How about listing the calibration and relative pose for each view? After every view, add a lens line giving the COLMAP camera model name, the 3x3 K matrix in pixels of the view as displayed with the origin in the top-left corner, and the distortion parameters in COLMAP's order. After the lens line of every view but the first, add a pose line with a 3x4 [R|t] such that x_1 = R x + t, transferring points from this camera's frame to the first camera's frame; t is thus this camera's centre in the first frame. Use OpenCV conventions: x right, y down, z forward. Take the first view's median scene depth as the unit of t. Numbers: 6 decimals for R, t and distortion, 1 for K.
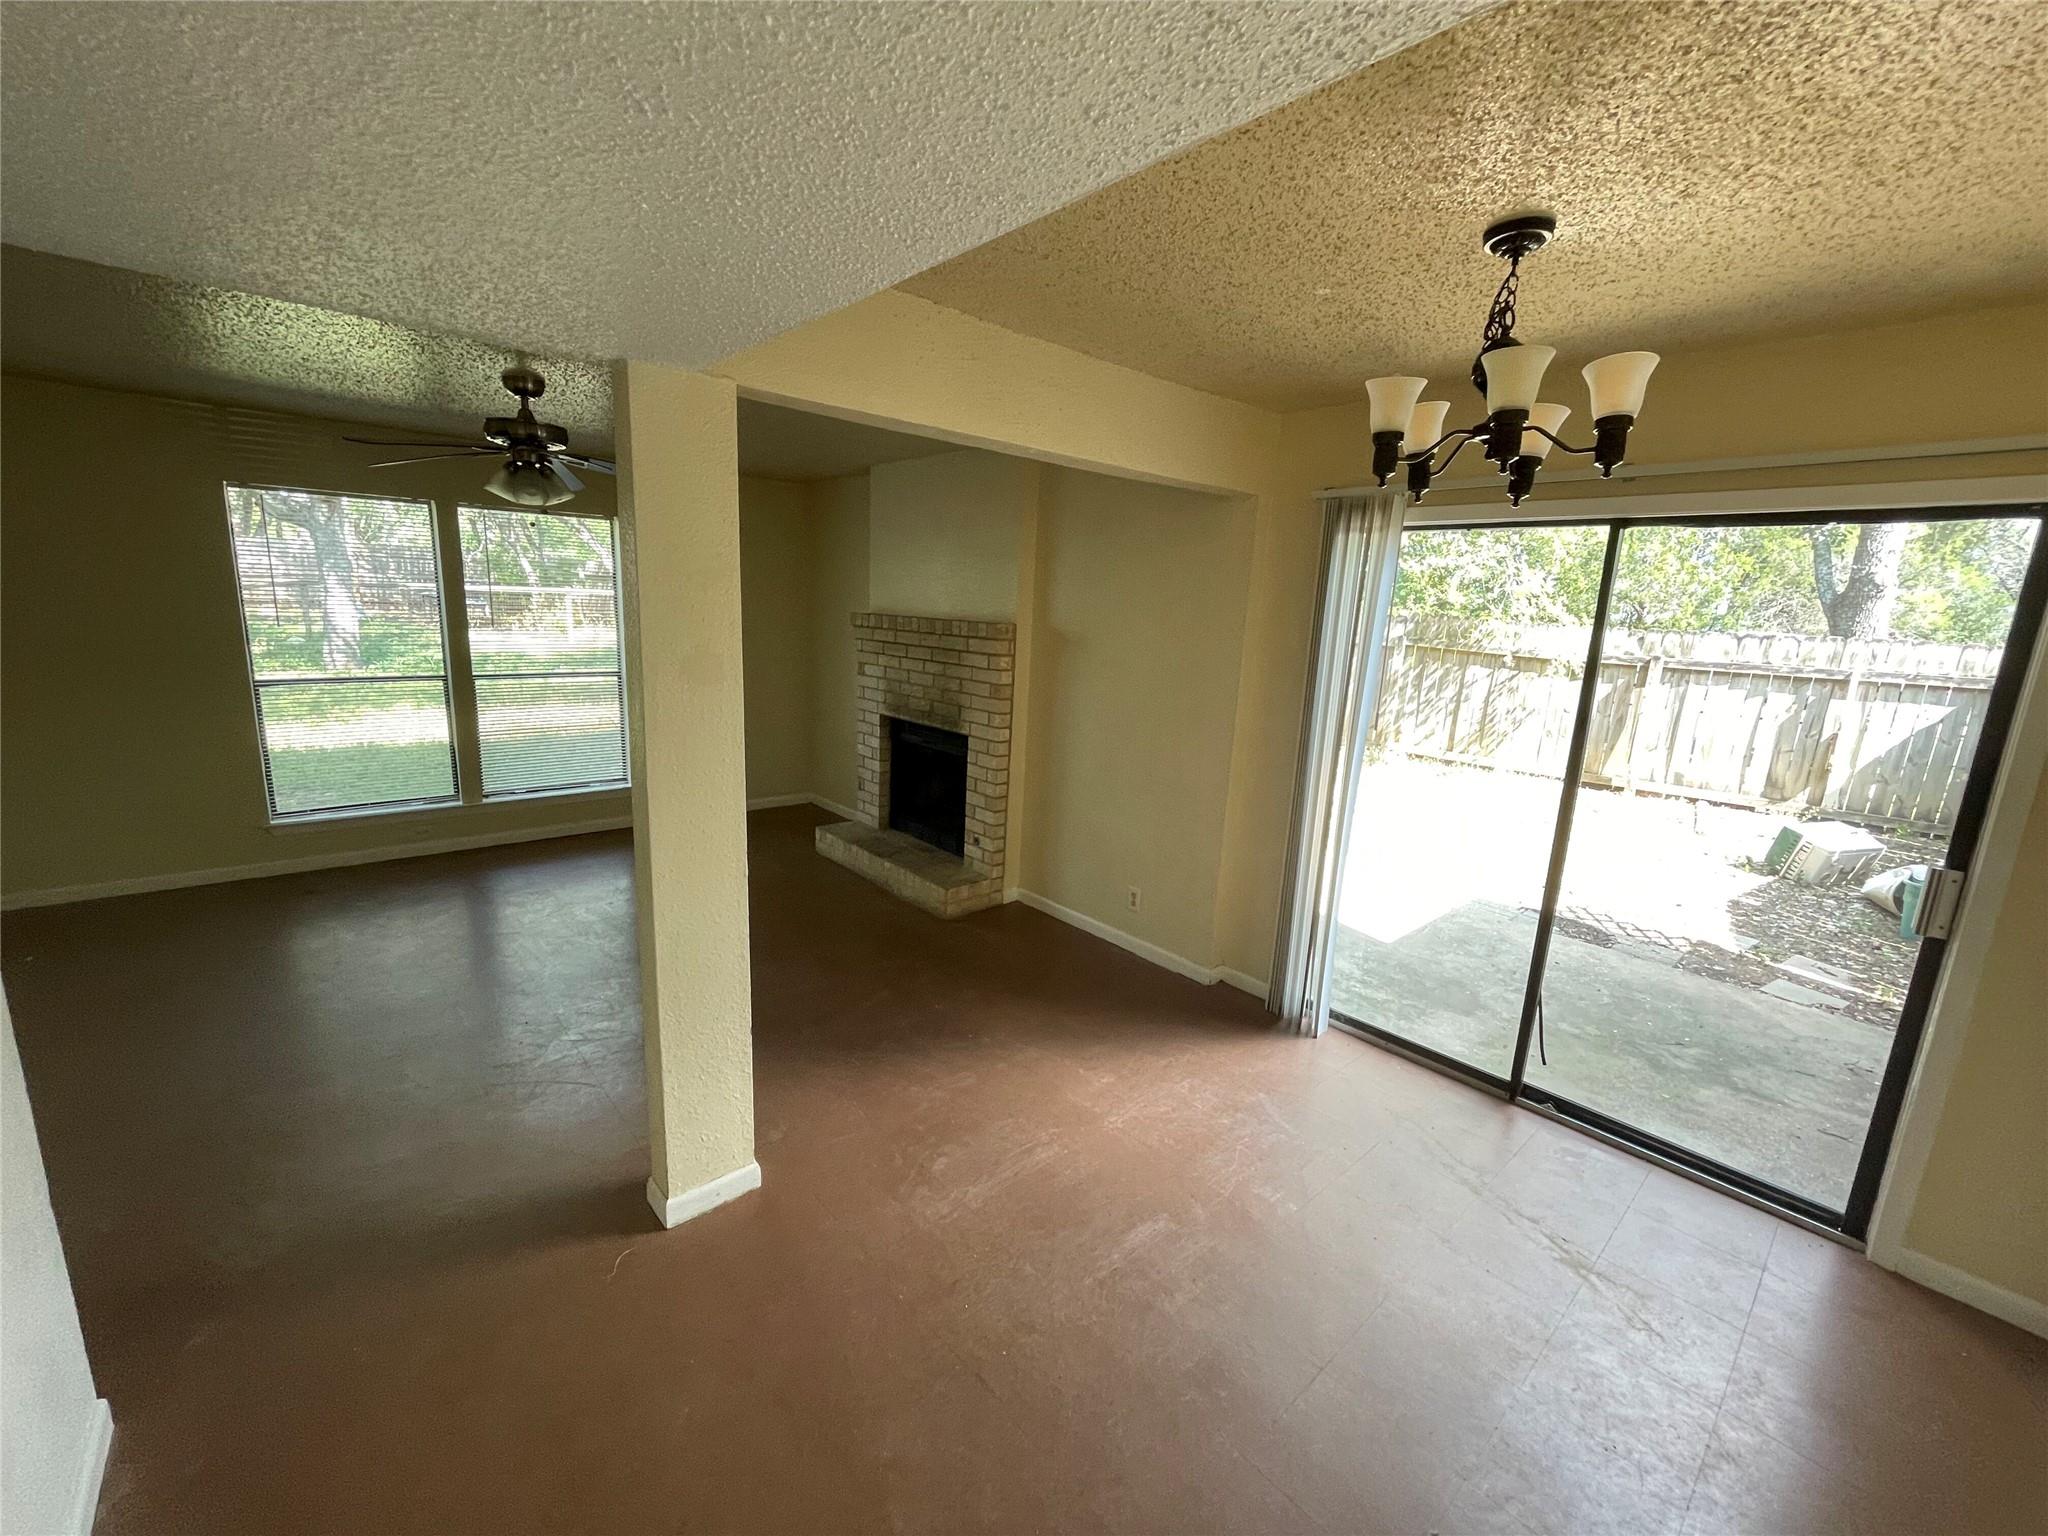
lens RADIAL K [[826.0, 0, 1028.9], [0, 826.0, 779.9], [0, 0, 1]] dist [-0.002556, -0.000050]
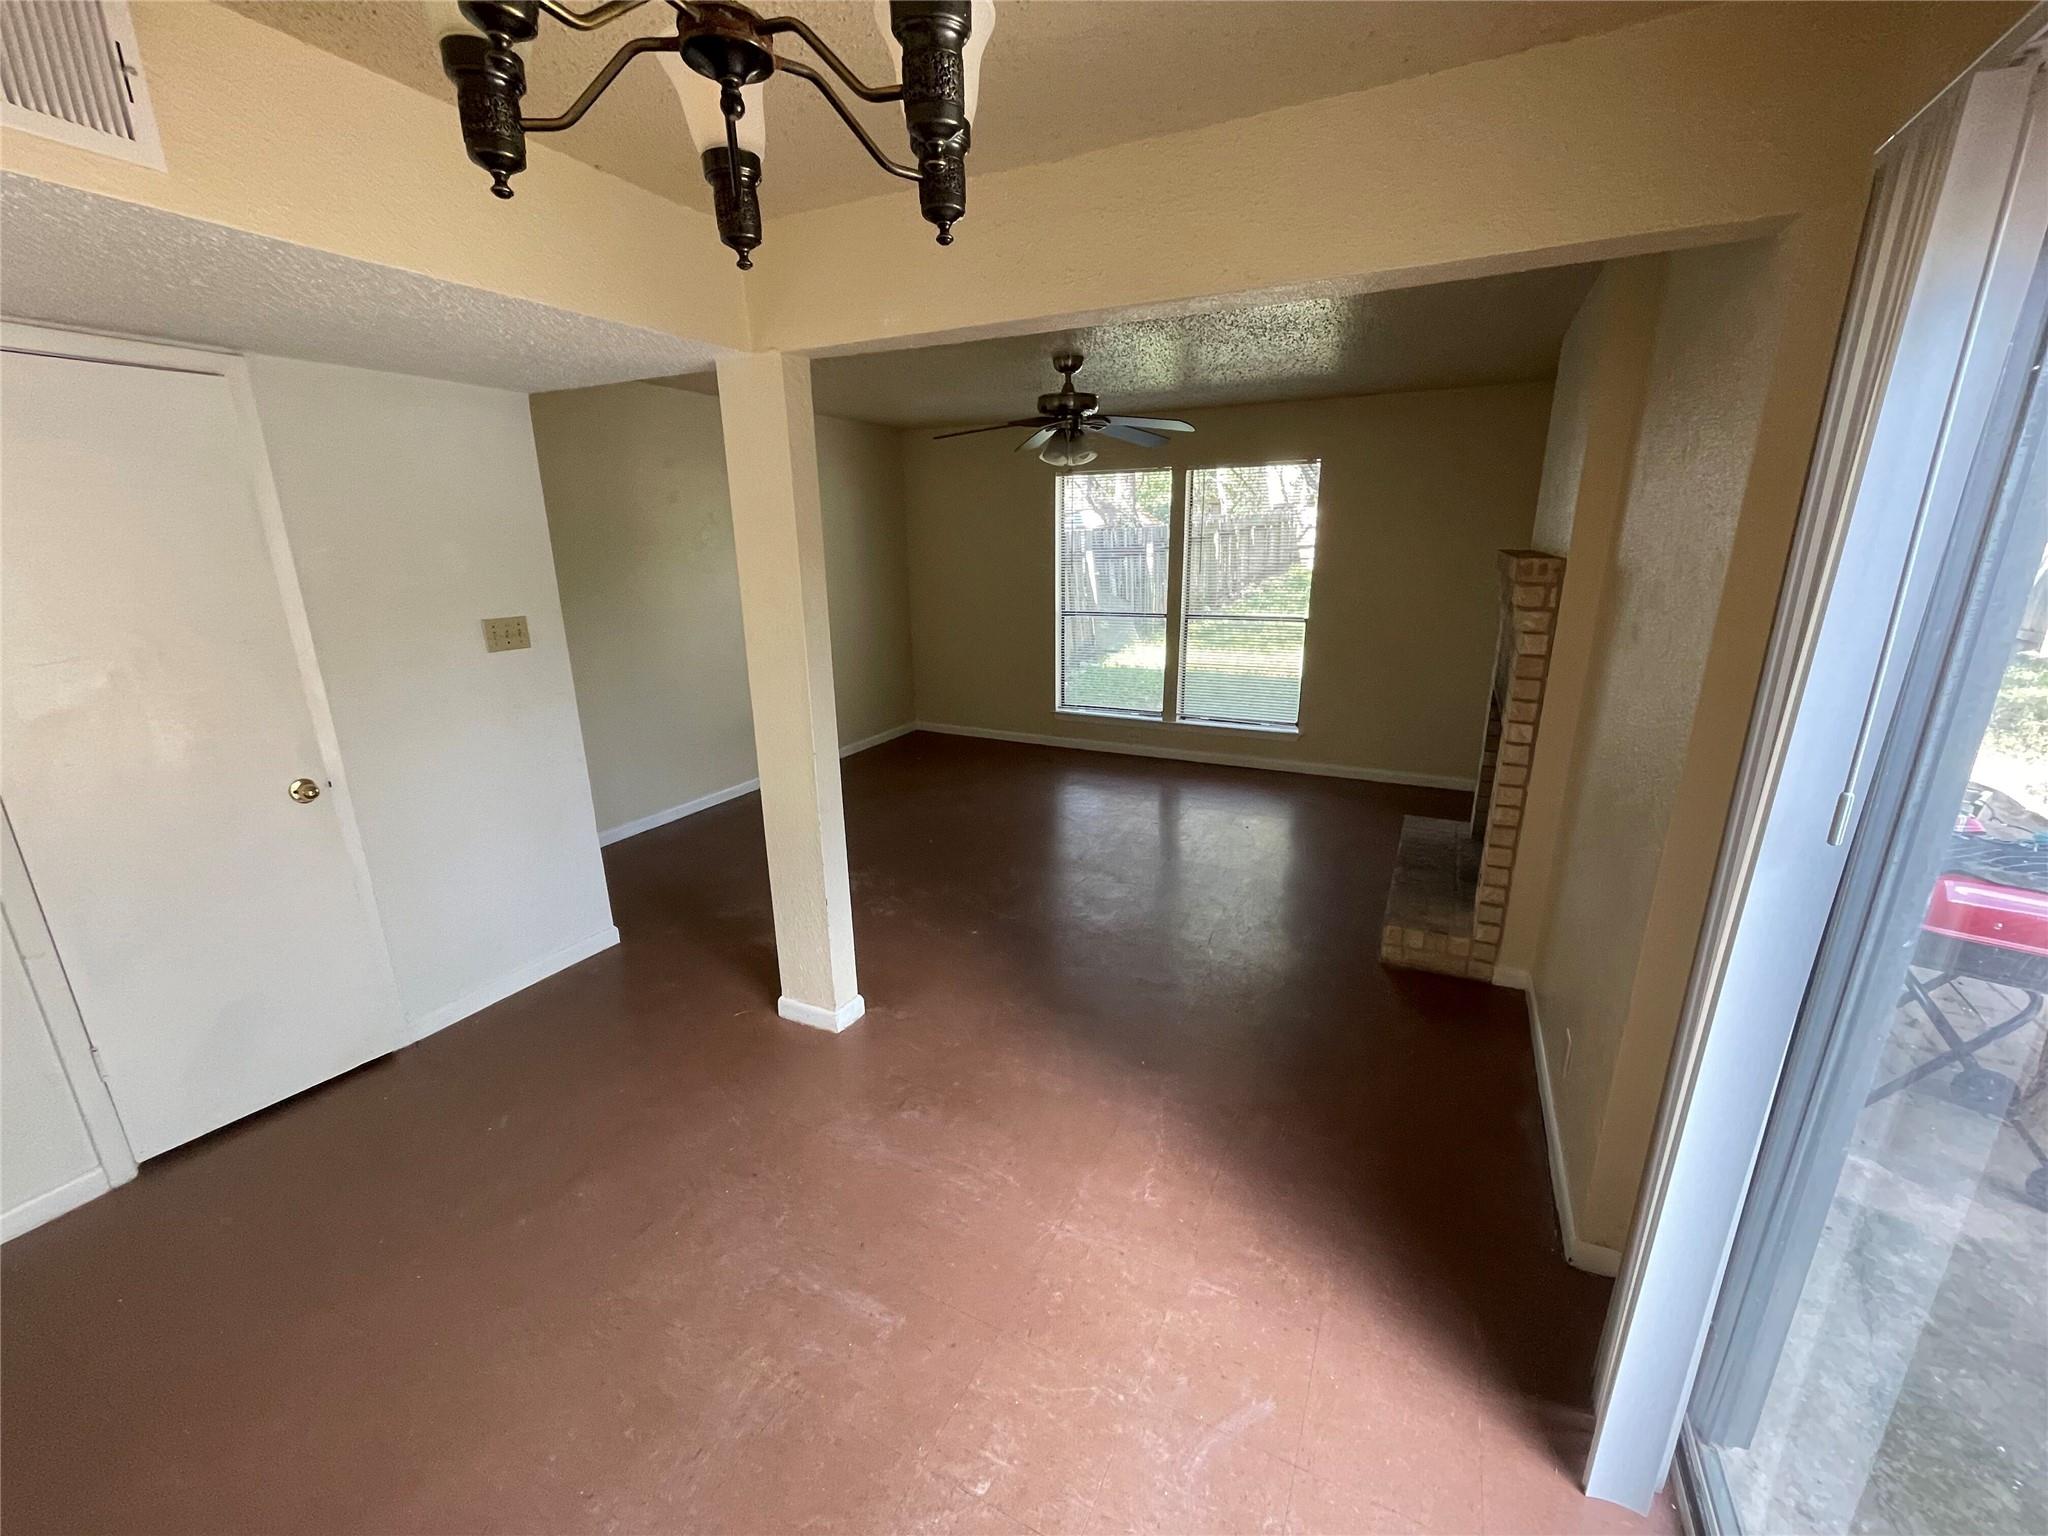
lens RADIAL K [[826.0, 0, 1018.6], [0, 826.0, 770.7], [0, 0, 1]] dist [-0.002556, -0.000050]
pose [[0.371091, 0.207365, -0.905147, 0.422130], [-0.169508, 0.973497, 0.153529, -0.059183], [0.912994, 0.096456, 0.396406, 0.393127]]
